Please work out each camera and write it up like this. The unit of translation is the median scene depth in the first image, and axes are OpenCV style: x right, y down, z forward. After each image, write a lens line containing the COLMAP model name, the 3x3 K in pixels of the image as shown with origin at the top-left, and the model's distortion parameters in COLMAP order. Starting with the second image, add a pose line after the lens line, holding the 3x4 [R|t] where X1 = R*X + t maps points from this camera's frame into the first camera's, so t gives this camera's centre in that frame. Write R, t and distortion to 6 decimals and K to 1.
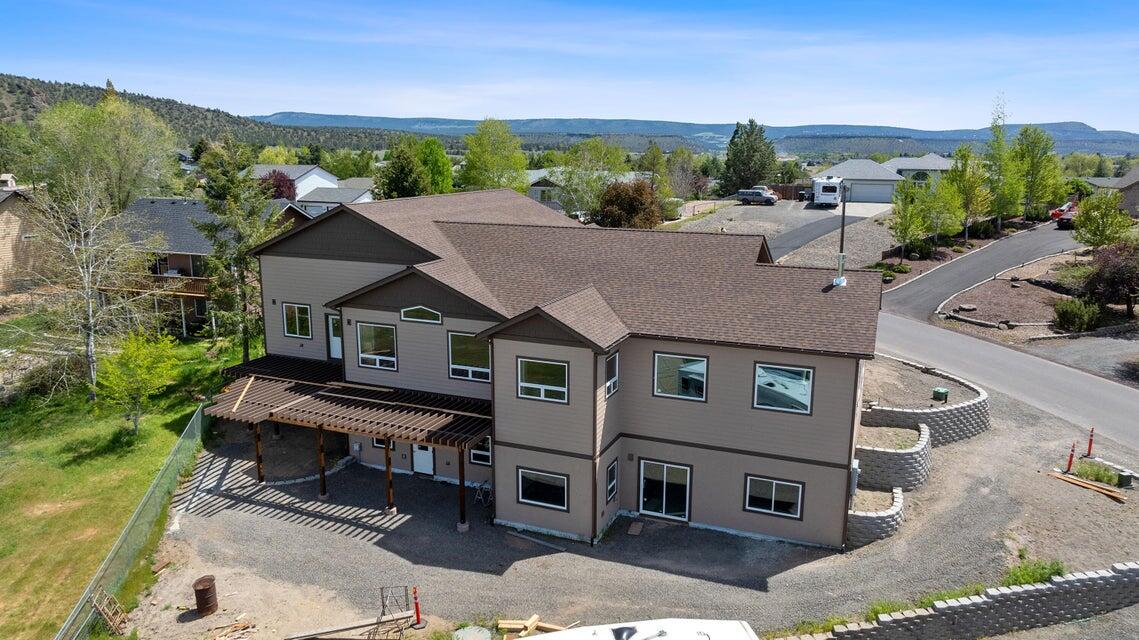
lens RADIAL K [[797.2, 0, 566.2], [0, 797.2, 322.5], [0, 0, 1]] dist [-0.027028, 0.013847]
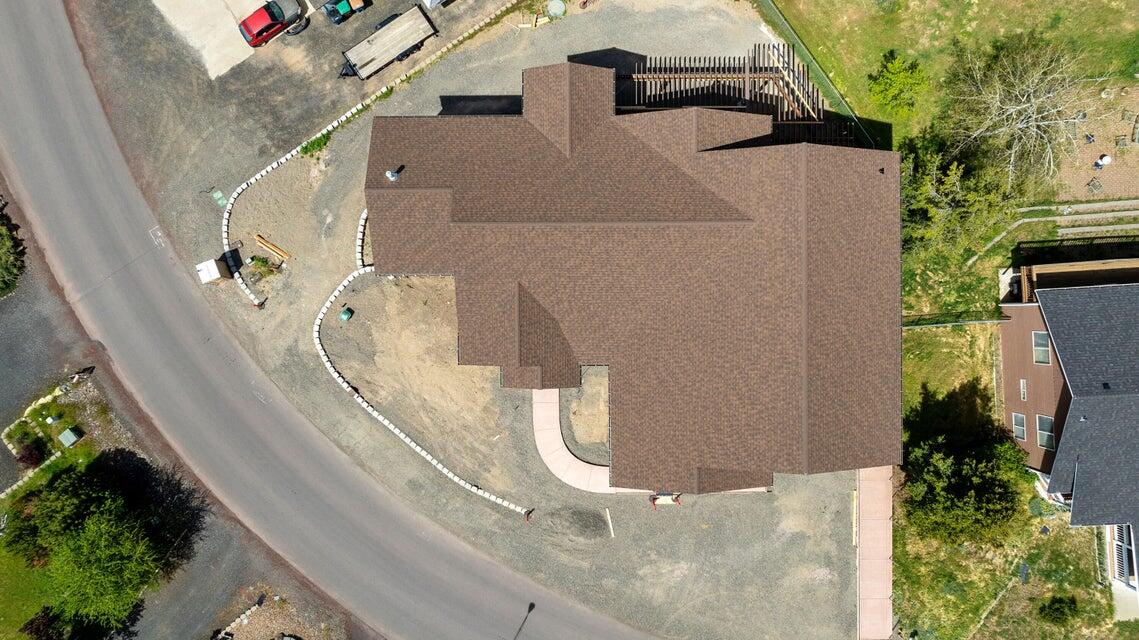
lens RADIAL K [[797.2, 0, 569.3], [0, 797.2, 320.1], [0, 0, 1]] dist [-0.027028, 0.013847]
pose [[-0.921406, 0.388595, -0.002329, 0.142876], [-0.088380, -0.203716, 0.975033, -1.467830], [0.378418, 0.898607, 0.222049, 0.977454]]
